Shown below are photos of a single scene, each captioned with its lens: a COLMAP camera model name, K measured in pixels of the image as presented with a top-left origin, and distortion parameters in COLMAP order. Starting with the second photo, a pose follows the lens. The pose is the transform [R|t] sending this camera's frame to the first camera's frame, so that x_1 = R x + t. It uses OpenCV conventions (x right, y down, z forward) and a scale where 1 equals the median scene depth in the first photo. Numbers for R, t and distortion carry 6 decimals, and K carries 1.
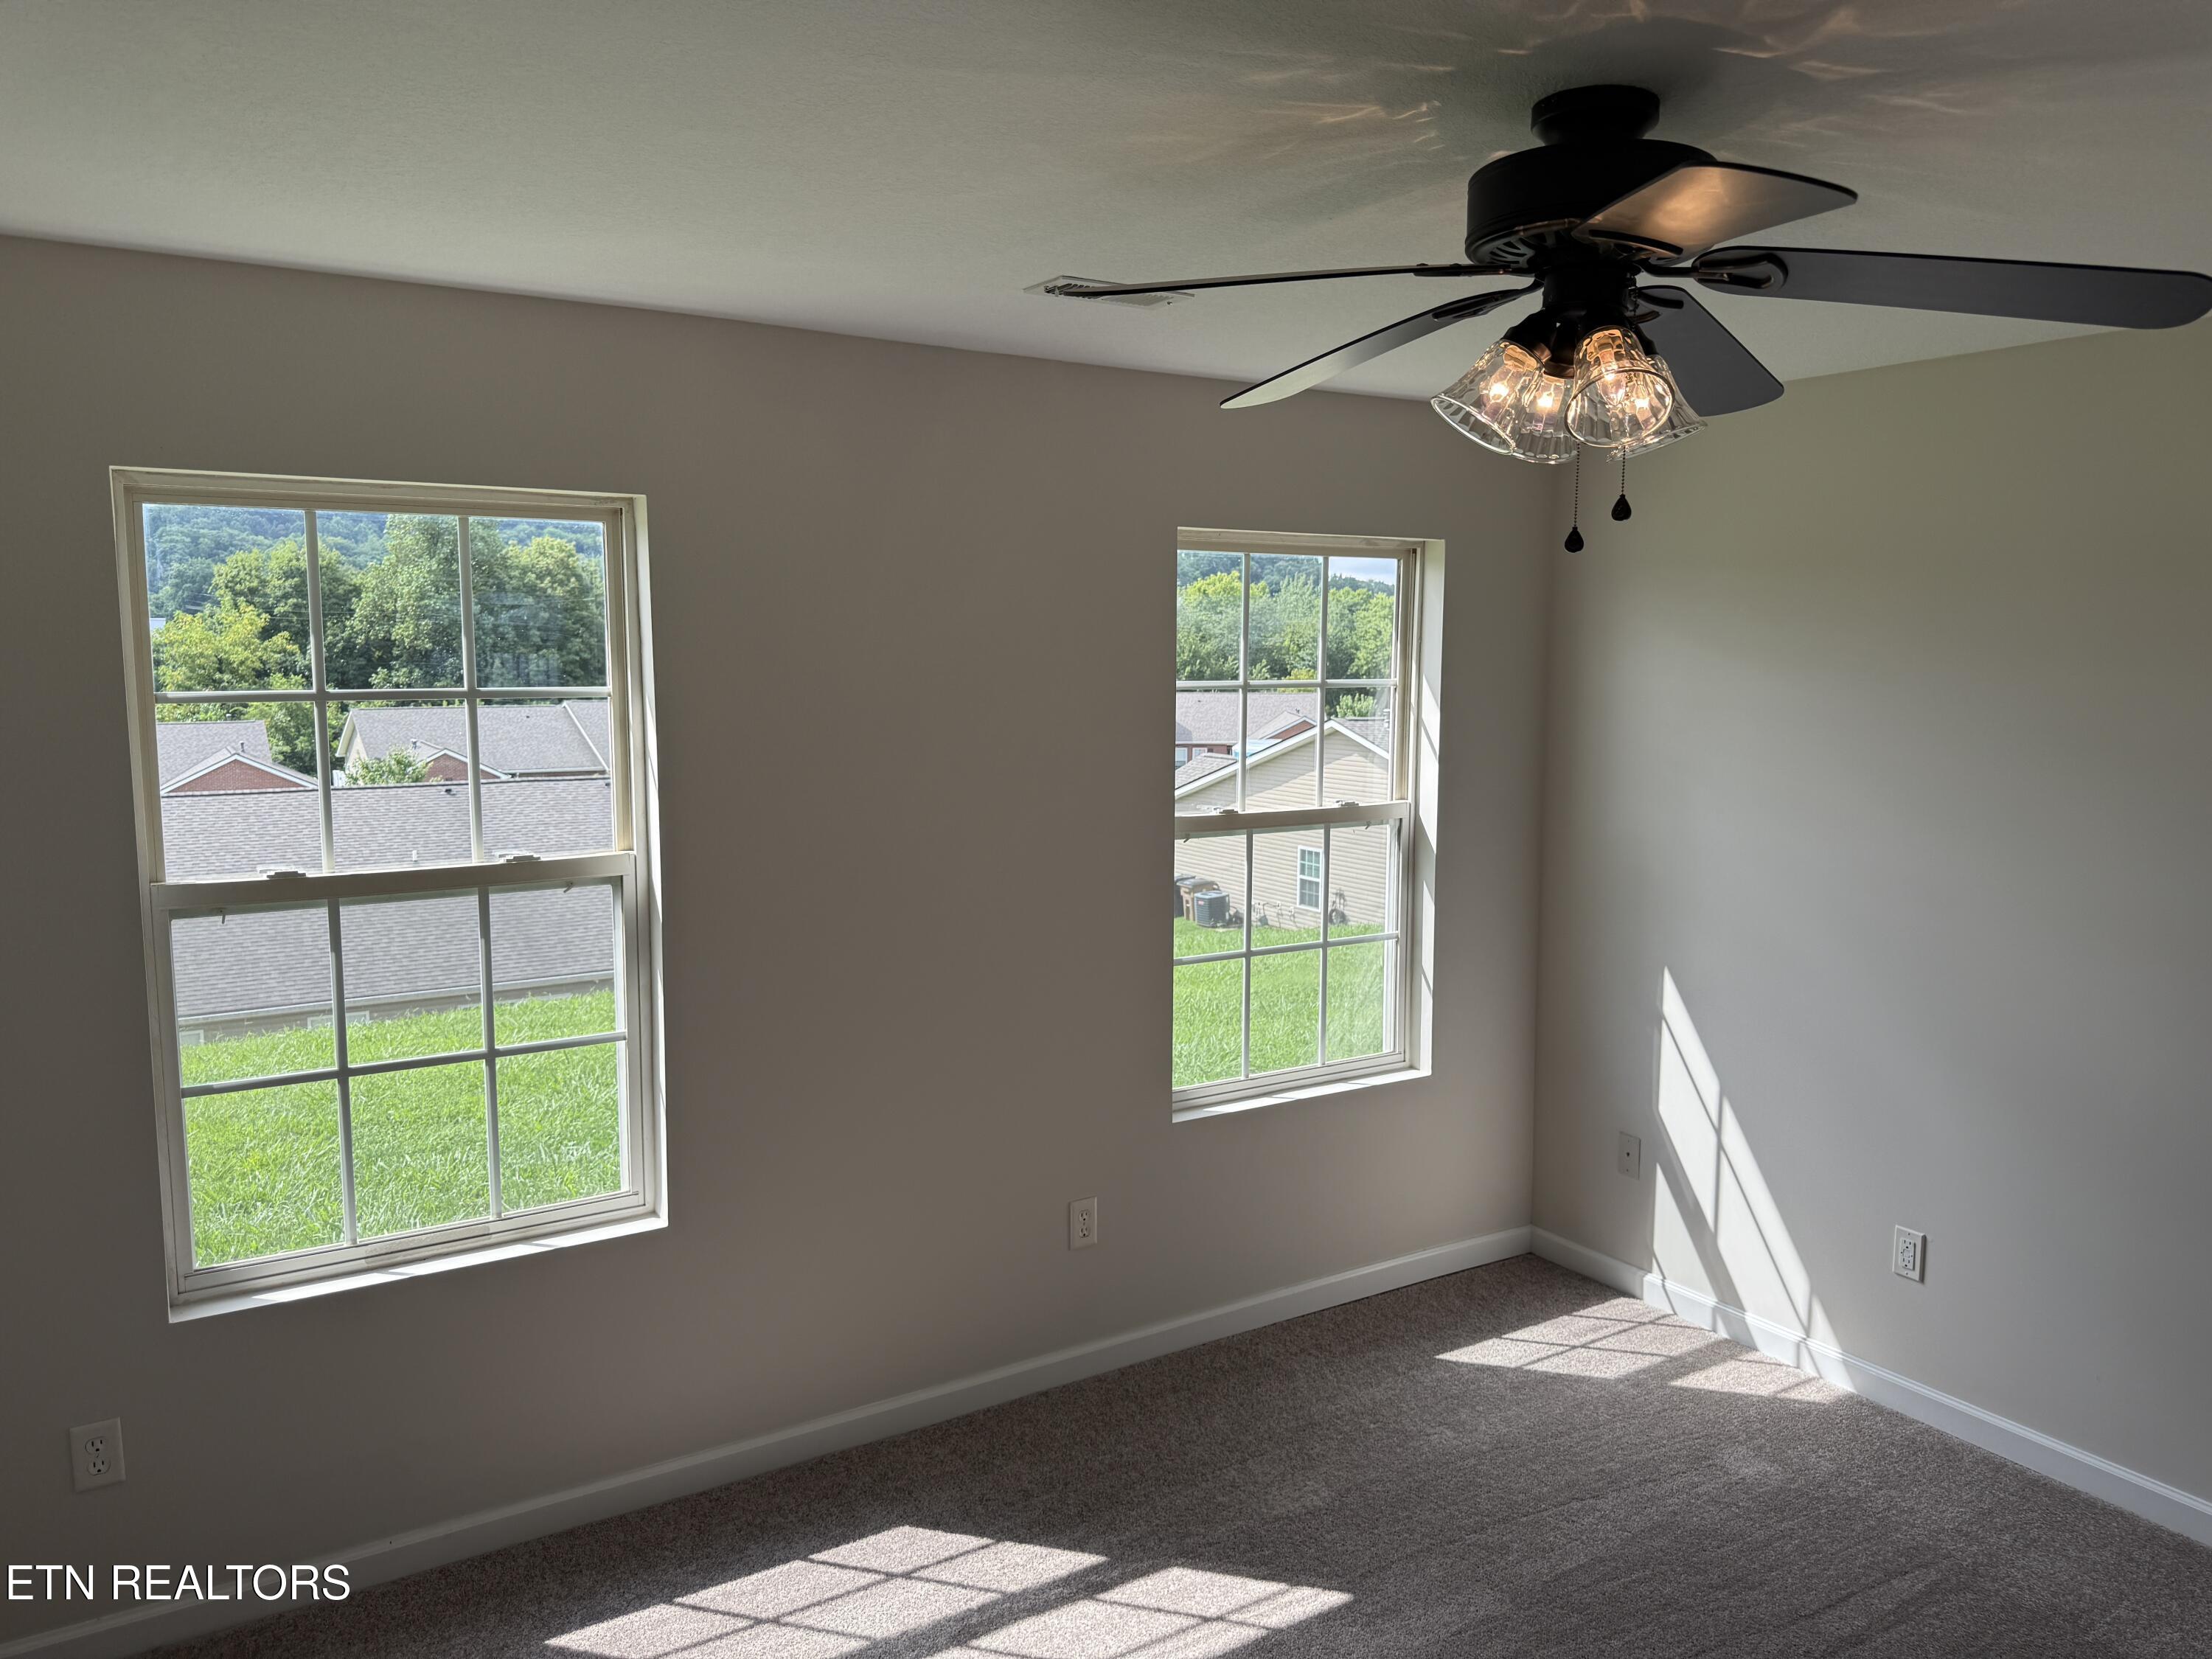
lens RADIAL K [[1569.3, 0, 1127.9], [0, 1569.3, 816.1], [0, 0, 1]] dist [0.049780, -0.075631]
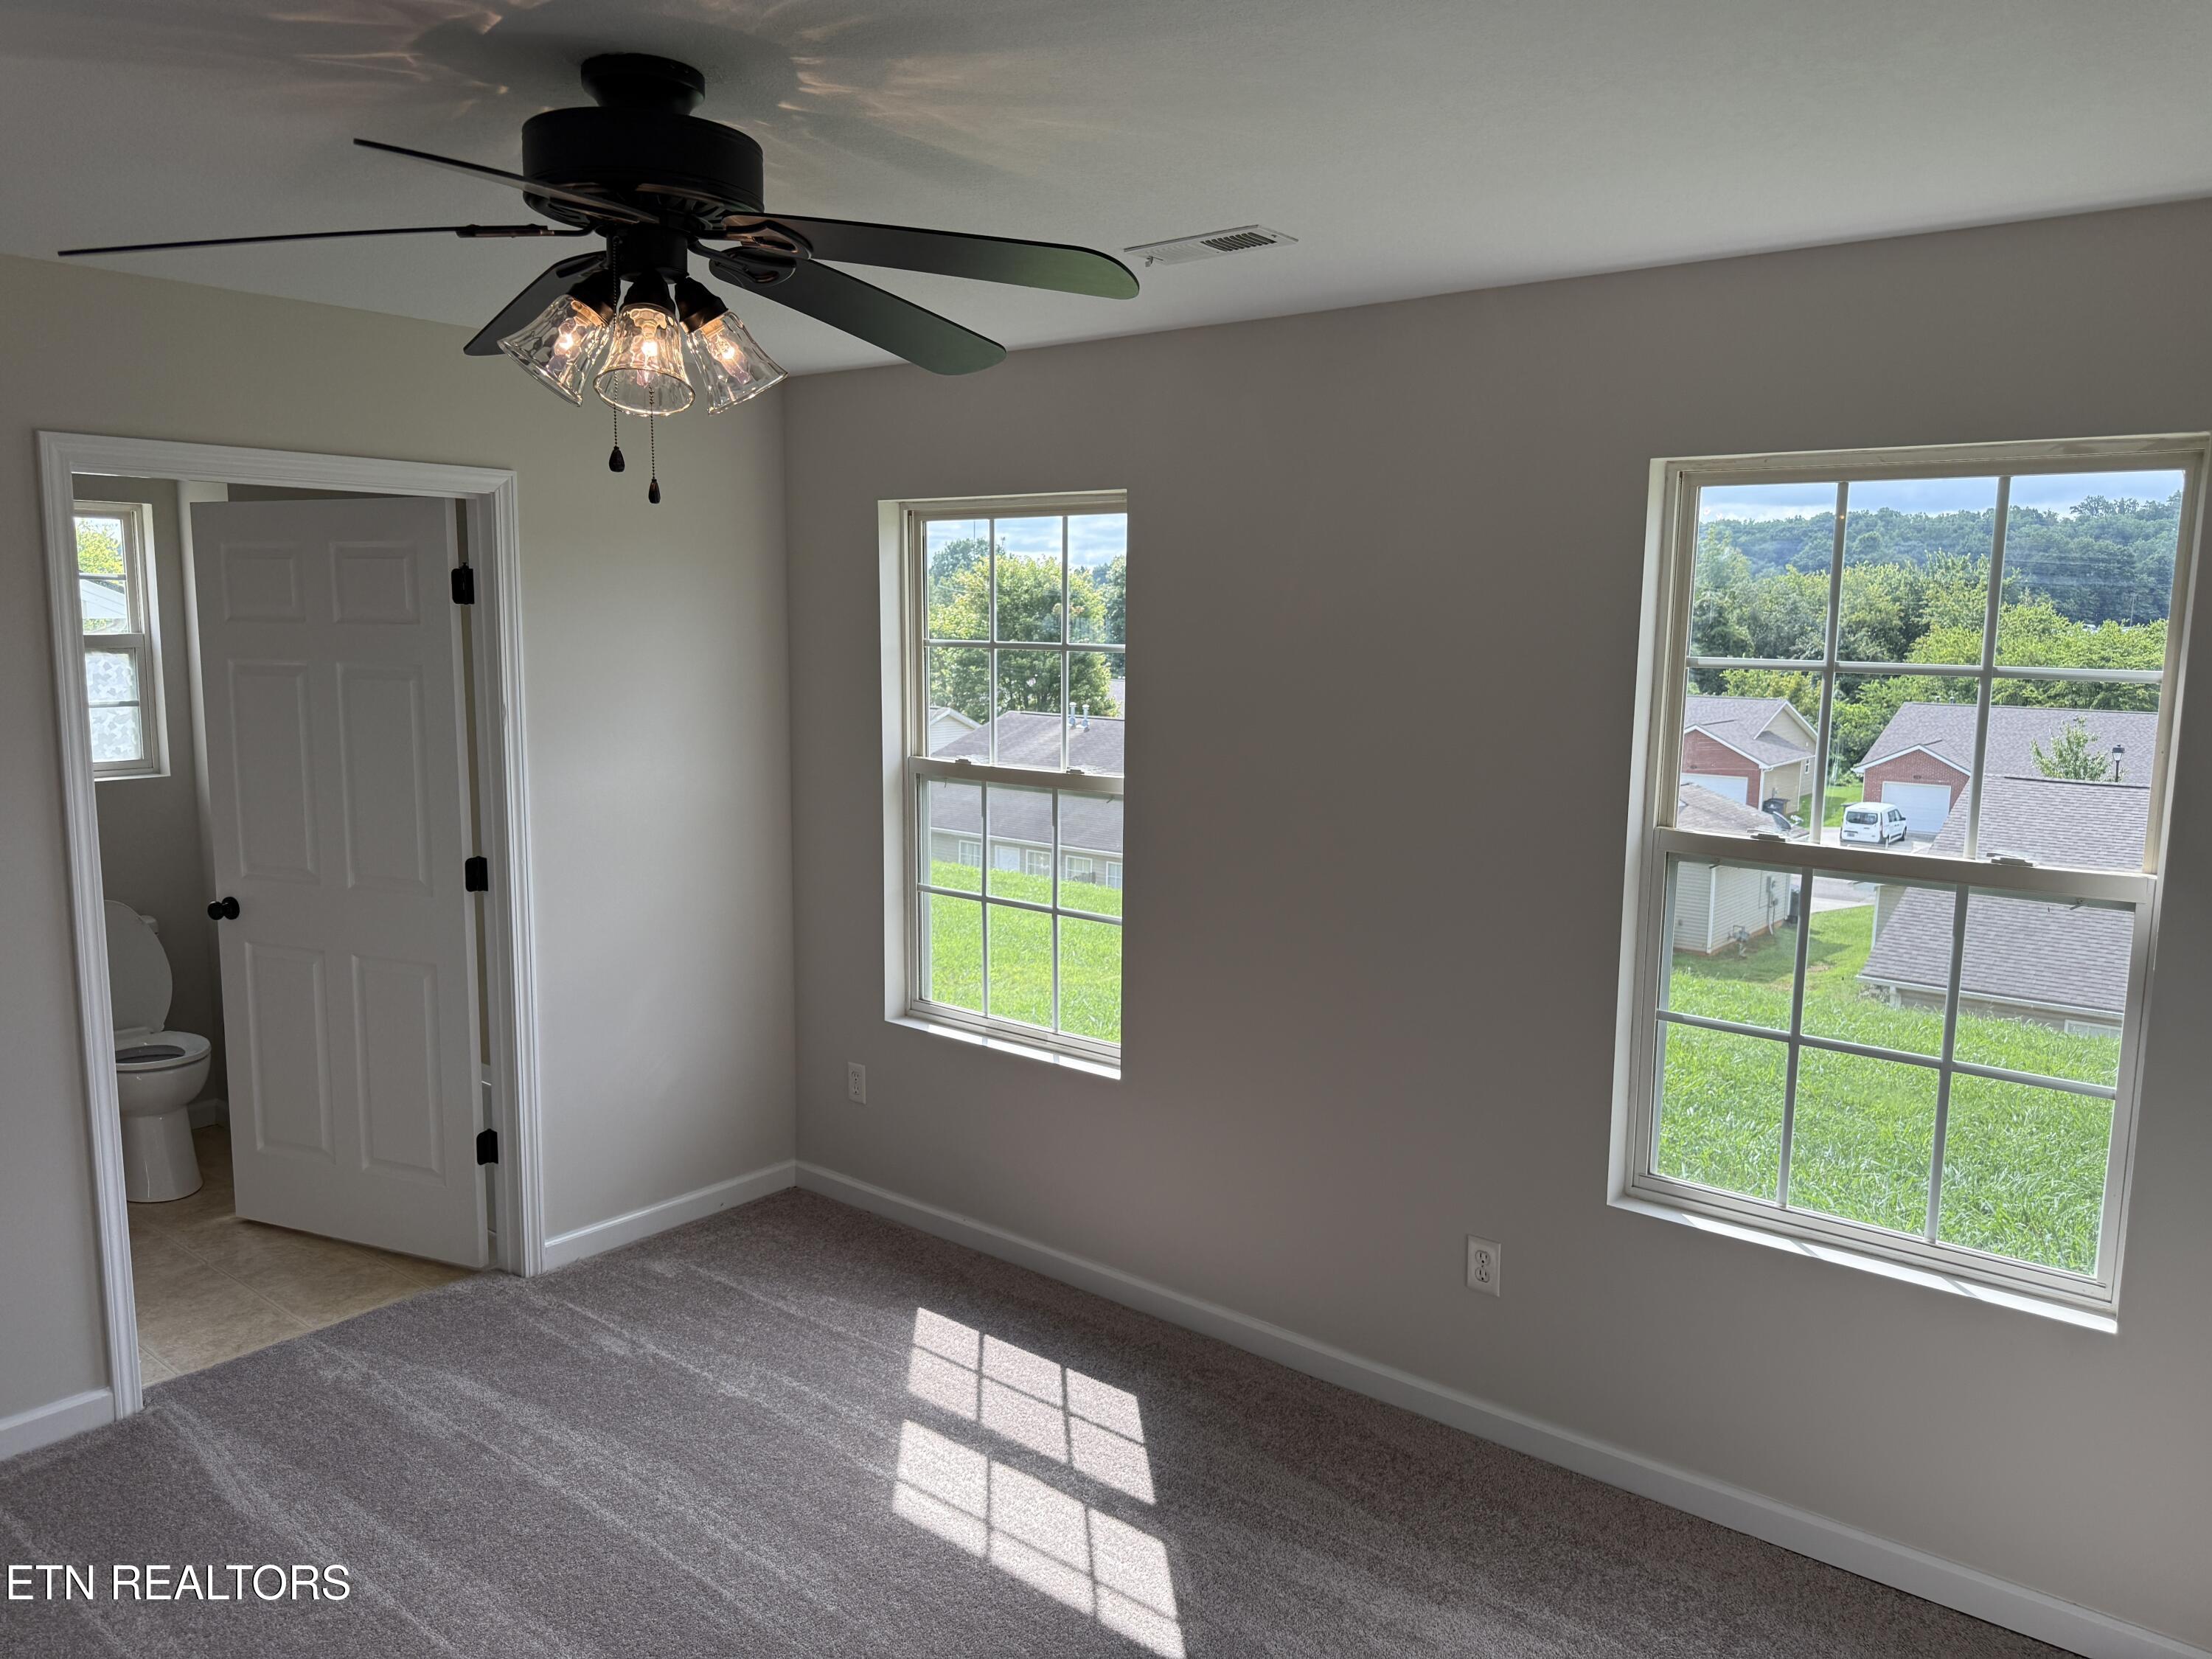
lens RADIAL K [[1569.3, 0, 1101.8], [0, 1569.3, 836.7], [0, 0, 1]] dist [0.049780, -0.075631]
pose [[0.297329, 0.133409, -0.945409, 0.725269], [-0.115321, 0.987959, 0.103145, -0.047511], [0.947785, 0.078357, 0.309134, 0.506993]]
